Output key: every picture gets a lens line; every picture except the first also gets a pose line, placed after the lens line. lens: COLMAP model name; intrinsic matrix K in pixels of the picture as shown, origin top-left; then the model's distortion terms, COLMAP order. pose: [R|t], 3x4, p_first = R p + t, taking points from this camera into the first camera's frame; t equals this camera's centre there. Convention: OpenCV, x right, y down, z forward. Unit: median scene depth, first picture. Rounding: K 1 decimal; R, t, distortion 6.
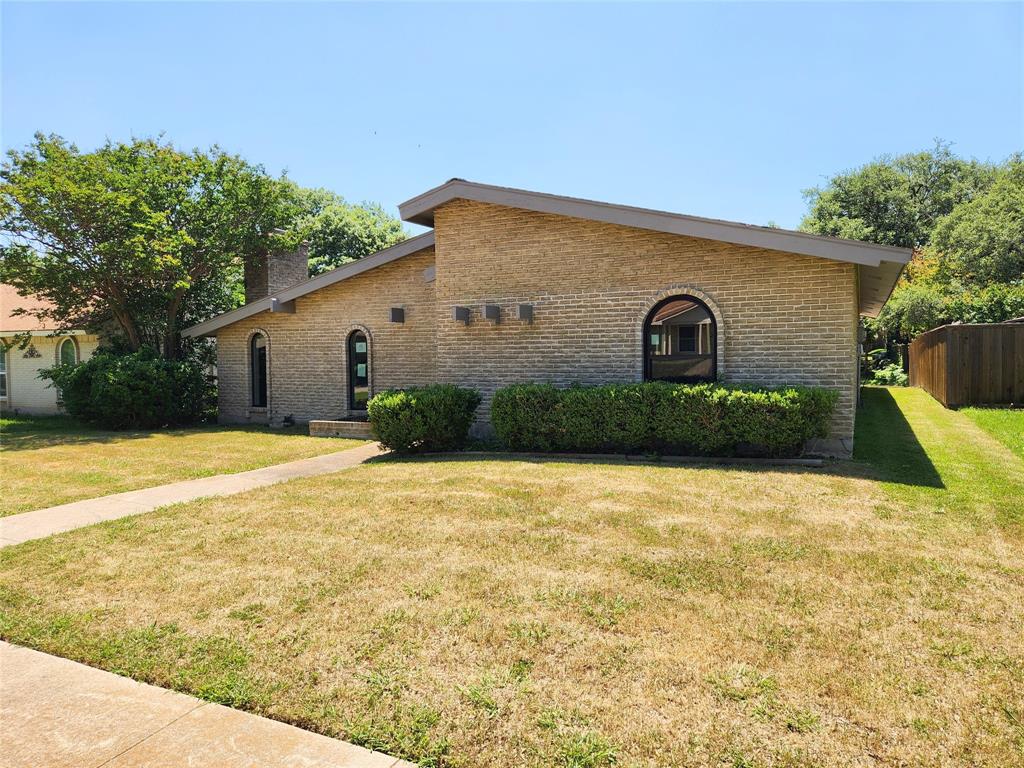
lens RADIAL K [[689.1, 0, 514.2], [0, 689.1, 378.5], [0, 0, 1]] dist [0.053811, -0.012294]
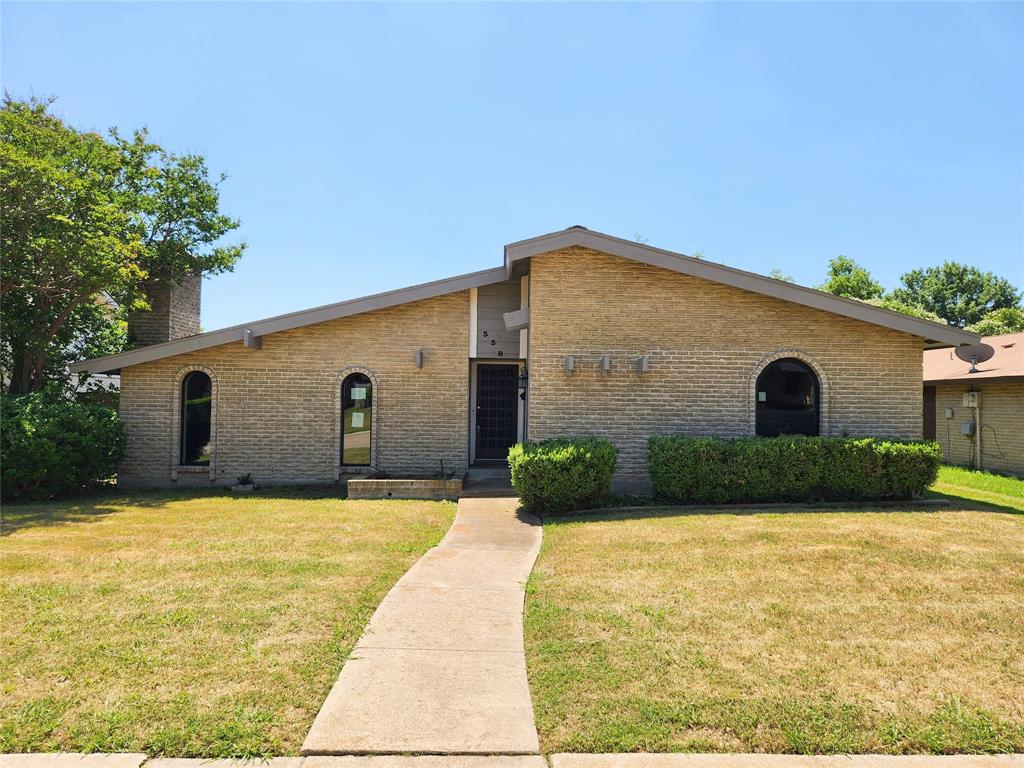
lens RADIAL K [[689.1, 0, 513.5], [0, 689.1, 385.8], [0, 0, 1]] dist [0.053811, -0.012294]
pose [[0.883370, 0.034130, 0.467433, -0.621597], [-0.005127, 0.997989, -0.063179, -0.001336], [-0.468649, 0.053414, 0.881768, 0.196198]]
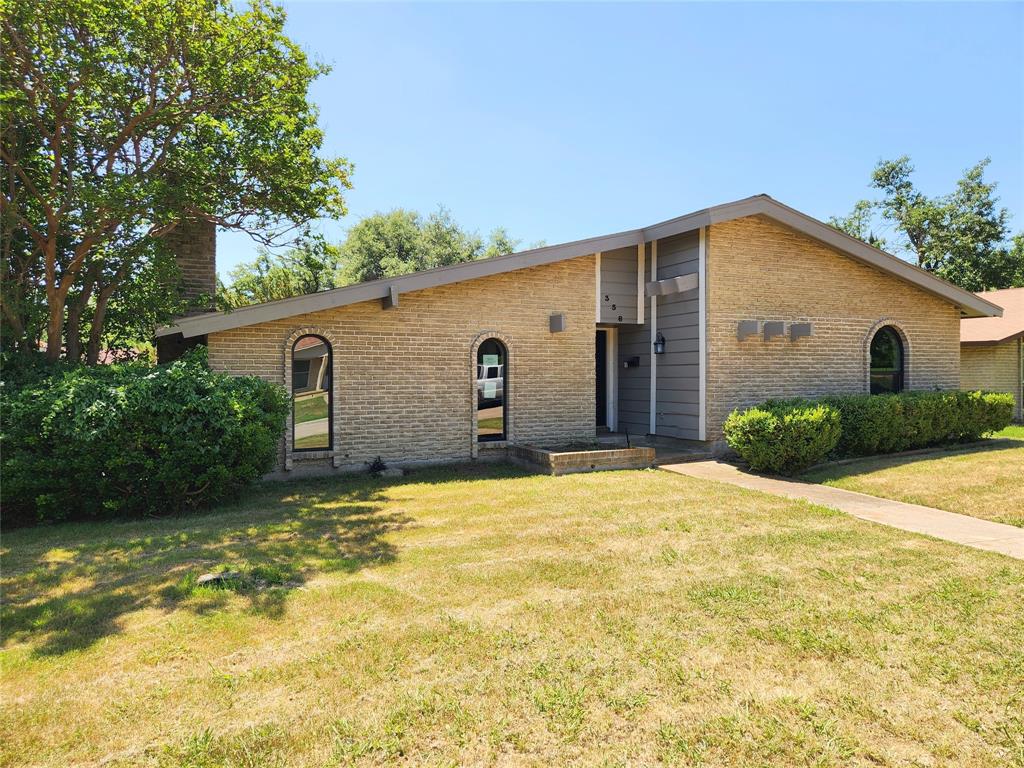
lens RADIAL K [[689.1, 0, 516.8], [0, 689.1, 379.6], [0, 0, 1]] dist [0.053811, -0.012294]
pose [[0.616999, 0.002424, 0.786960, -1.115886], [0.028886, 0.999252, -0.025726, -0.003913], [-0.786434, 0.038605, 0.616467, 0.677059]]
